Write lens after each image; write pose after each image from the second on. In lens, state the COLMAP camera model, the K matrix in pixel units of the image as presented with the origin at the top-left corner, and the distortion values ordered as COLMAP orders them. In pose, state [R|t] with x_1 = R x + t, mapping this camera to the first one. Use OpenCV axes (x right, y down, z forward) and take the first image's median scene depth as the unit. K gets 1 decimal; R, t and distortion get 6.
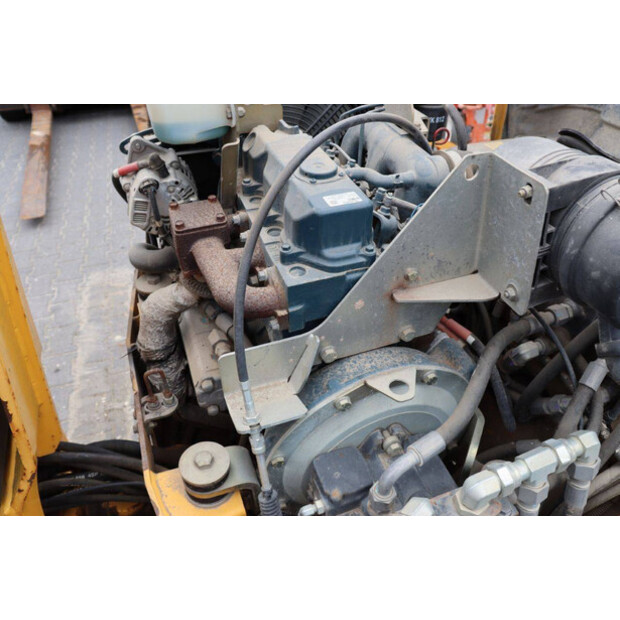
lens RADIAL K [[500.4, 0, 310.0], [0, 500.4, 310.0], [0, 0, 1]] dist [-0.177052, 0.153347]
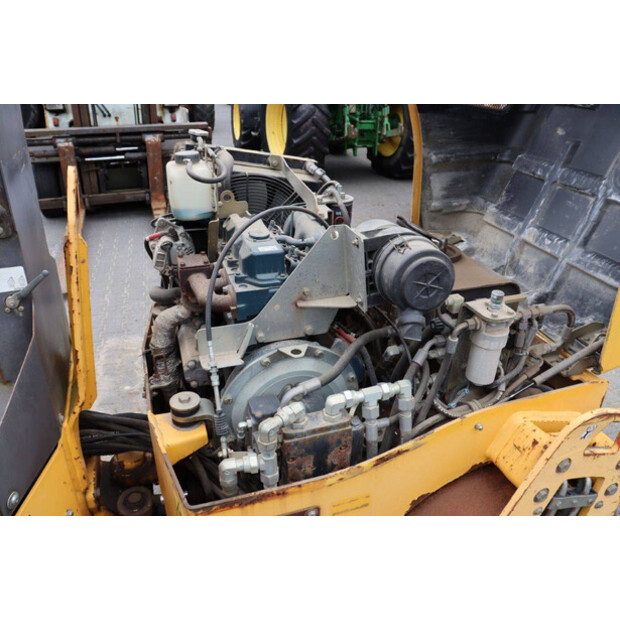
lens RADIAL K [[500.4, 0, 310.0], [0, 500.4, 310.0], [0, 0, 1]] dist [-0.177052, 0.153347]
pose [[0.999388, 0.032002, -0.014151, 0.218610], [-0.034246, 0.977571, -0.207804, 0.332787], [0.007184, 0.208162, 0.978068, -0.685473]]
